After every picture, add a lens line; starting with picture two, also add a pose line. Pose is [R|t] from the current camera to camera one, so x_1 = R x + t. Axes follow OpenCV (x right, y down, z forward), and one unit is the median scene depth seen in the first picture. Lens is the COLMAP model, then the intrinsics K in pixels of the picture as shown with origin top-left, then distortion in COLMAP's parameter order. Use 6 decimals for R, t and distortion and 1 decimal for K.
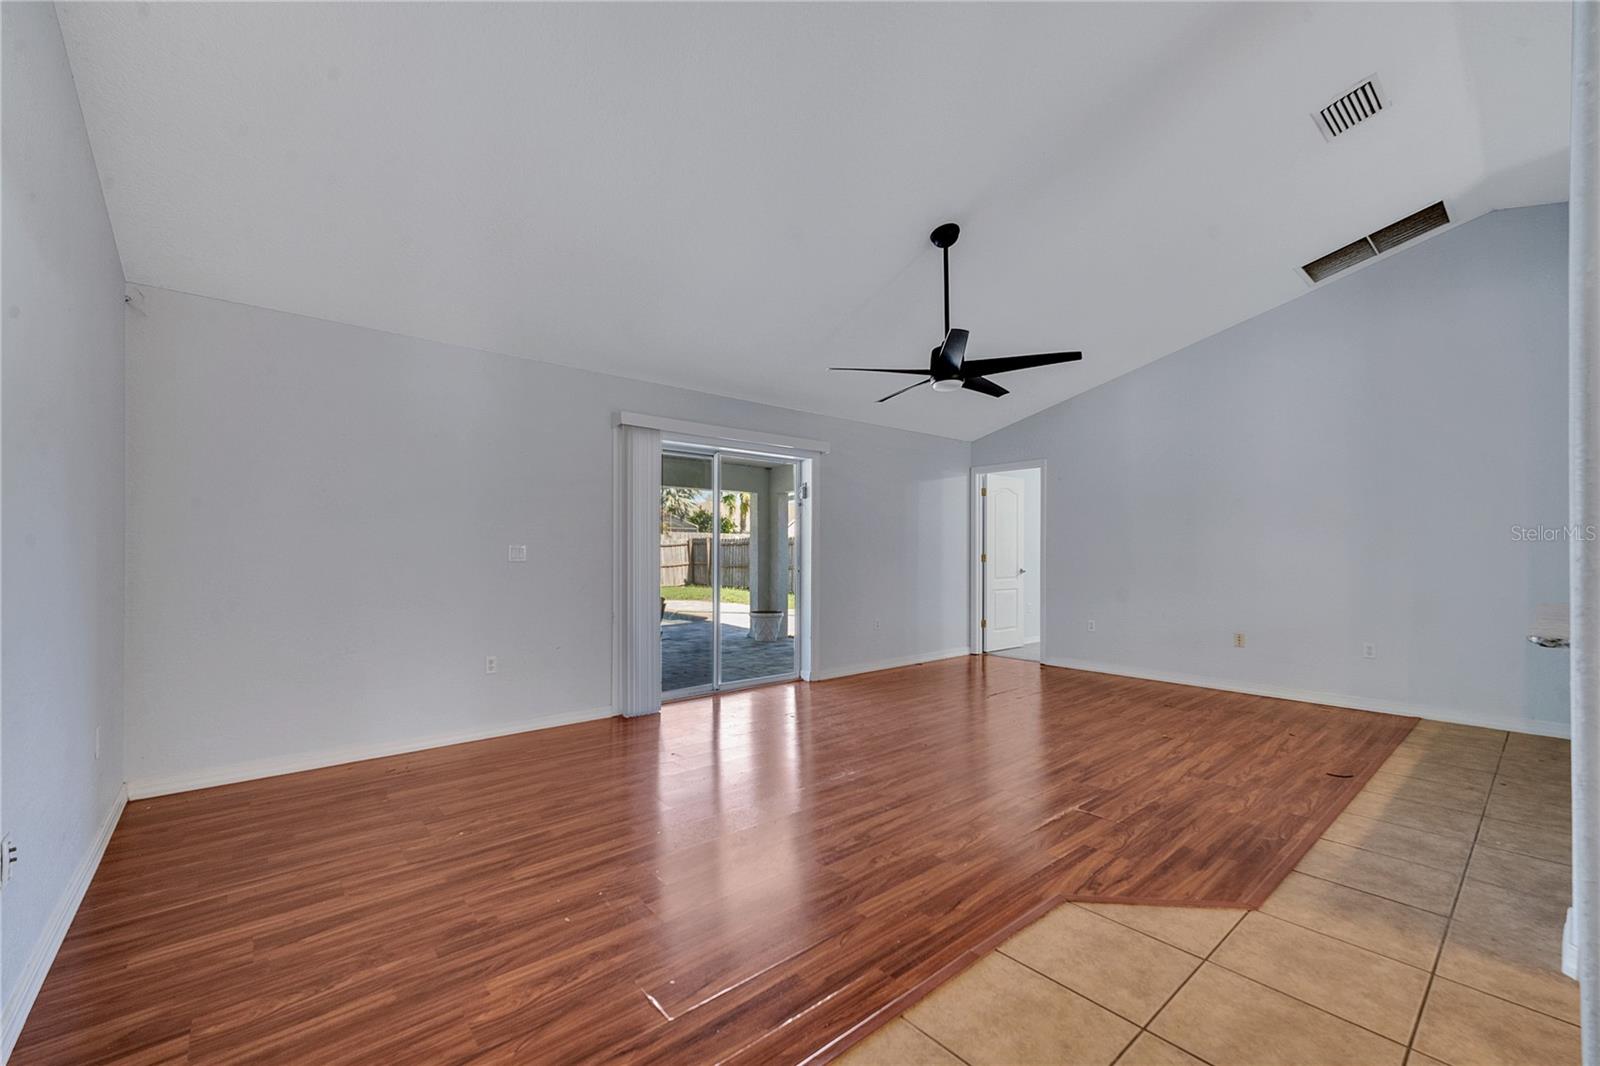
lens RADIAL K [[654.2, 0, 802.4], [0, 654.2, 537.2], [0, 0, 1]] dist [0.000738, 0.000320]
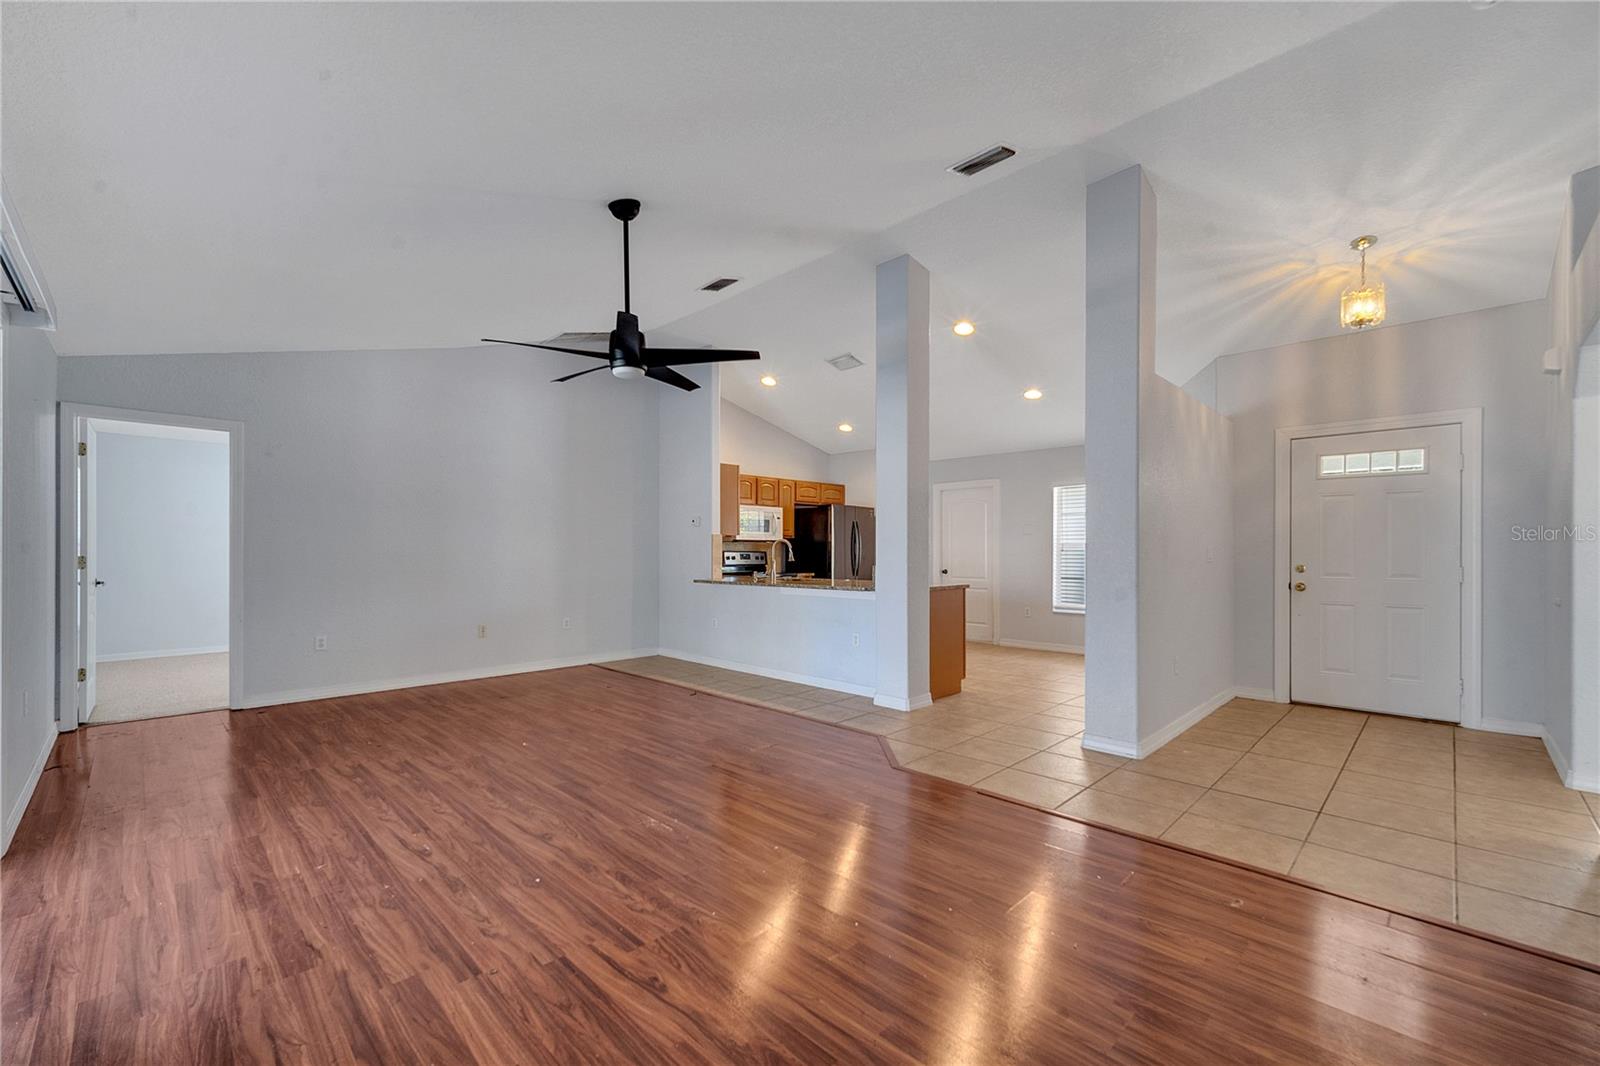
lens RADIAL K [[654.2, 0, 801.6], [0, 654.2, 546.2], [0, 0, 1]] dist [0.000738, 0.000320]
pose [[-0.081582, 0.004276, 0.996657, -0.606131], [-0.018732, 0.999808, -0.005823, 0.015501], [-0.996491, -0.019145, -0.081486, 0.712641]]
